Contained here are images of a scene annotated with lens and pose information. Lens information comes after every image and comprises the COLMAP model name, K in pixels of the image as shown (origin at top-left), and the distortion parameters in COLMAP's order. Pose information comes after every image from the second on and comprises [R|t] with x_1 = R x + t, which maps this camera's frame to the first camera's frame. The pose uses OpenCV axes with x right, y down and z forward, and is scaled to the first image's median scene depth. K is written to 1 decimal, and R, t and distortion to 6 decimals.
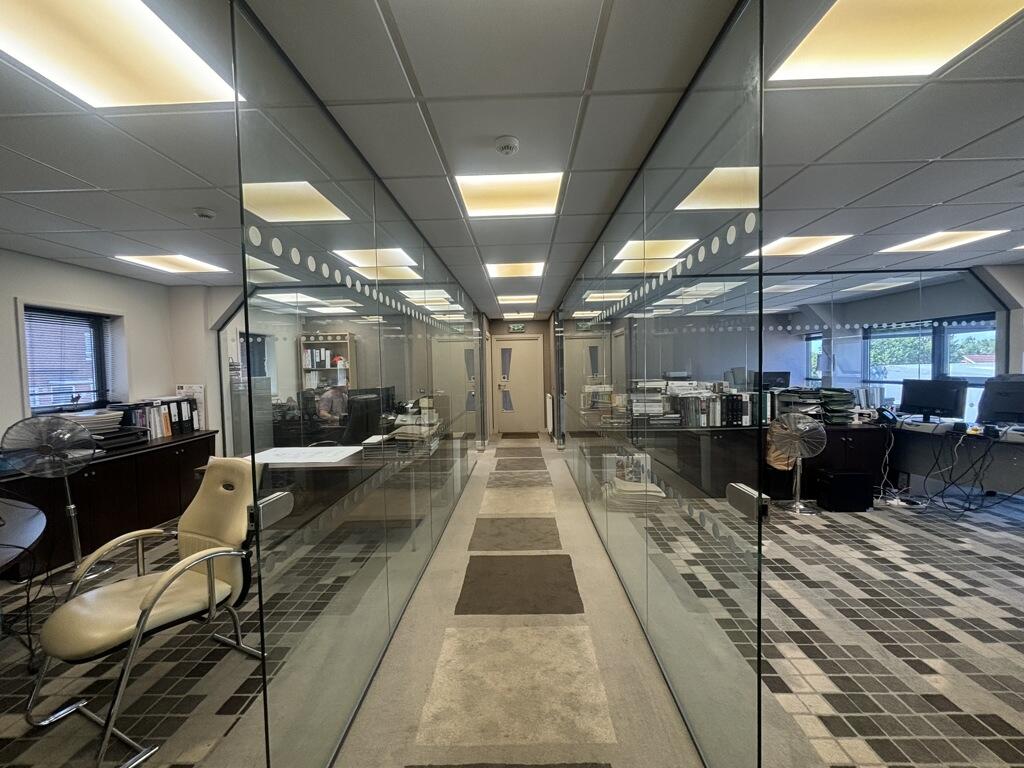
lens RADIAL K [[411.9, 0, 512.9], [0, 411.9, 382.3], [0, 0, 1]] dist [0.002820, -0.001985]
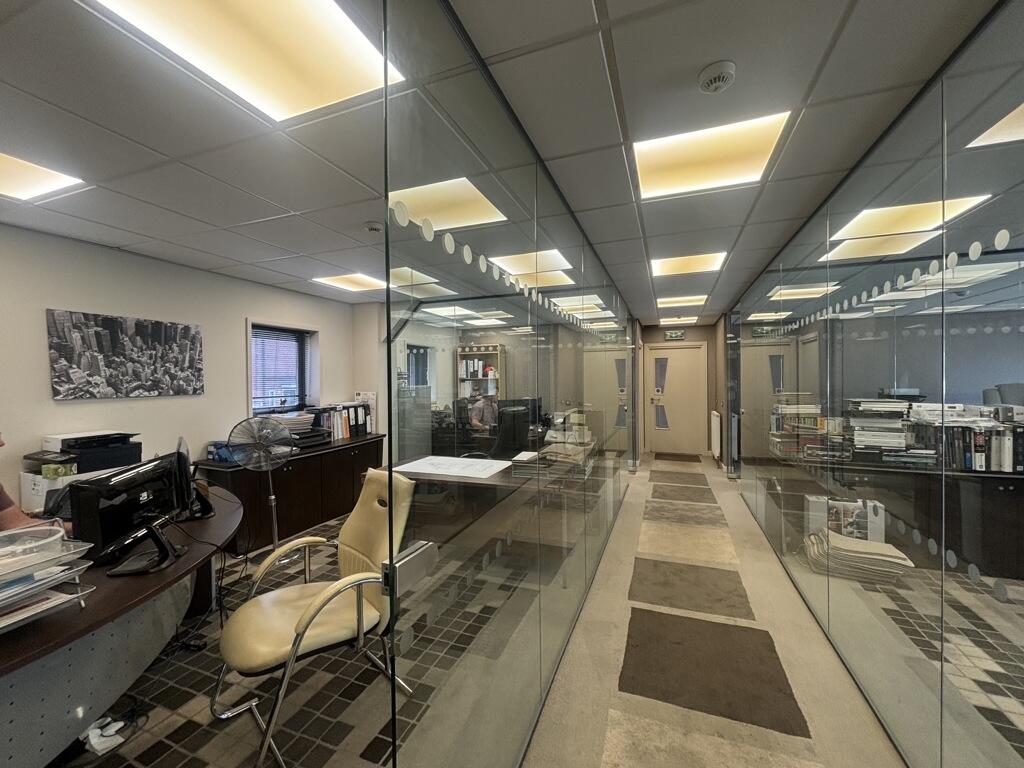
lens RADIAL K [[411.9, 0, 512.9], [0, 411.9, 382.3], [0, 0, 1]] dist [0.002820, -0.001985]
pose [[0.942449, 0.015713, -0.333981, -0.048496], [-0.024240, 0.999478, -0.021378, -0.007069], [0.333470, 0.028244, 0.942337, 0.102896]]
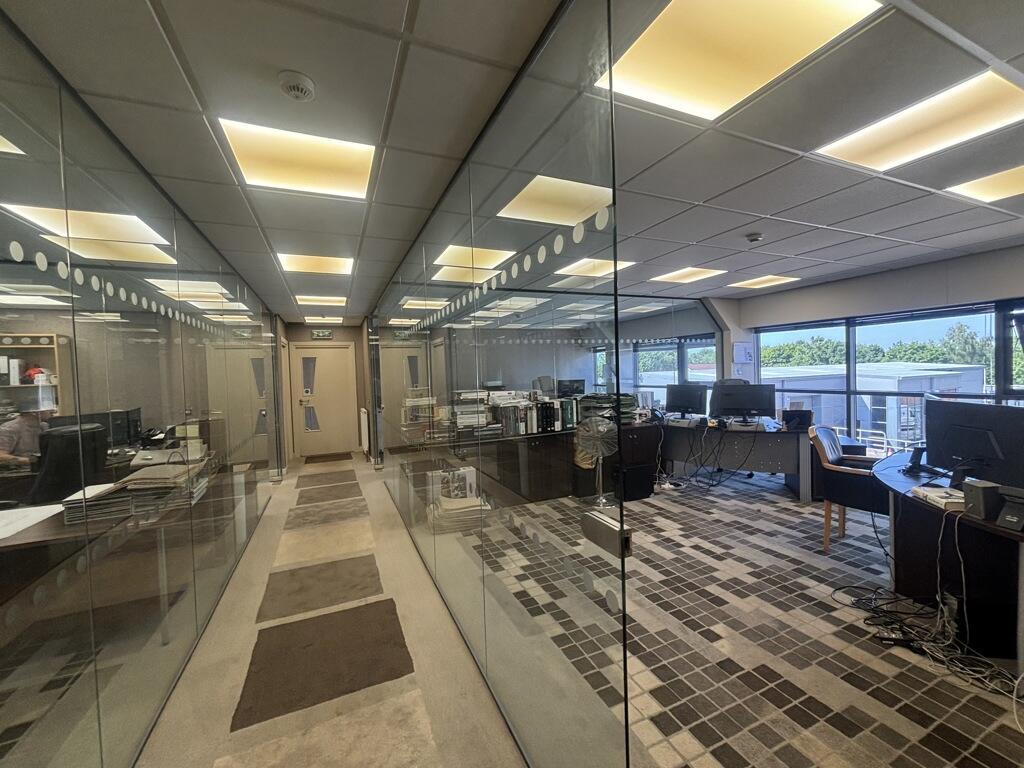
lens RADIAL K [[411.9, 0, 512.9], [0, 411.9, 382.3], [0, 0, 1]] dist [0.002820, -0.001985]
pose [[0.905245, -0.019686, 0.424433, 0.006293], [0.029721, 0.999413, -0.017034, -0.007725], [-0.423849, 0.028034, 0.905299, 0.085151]]
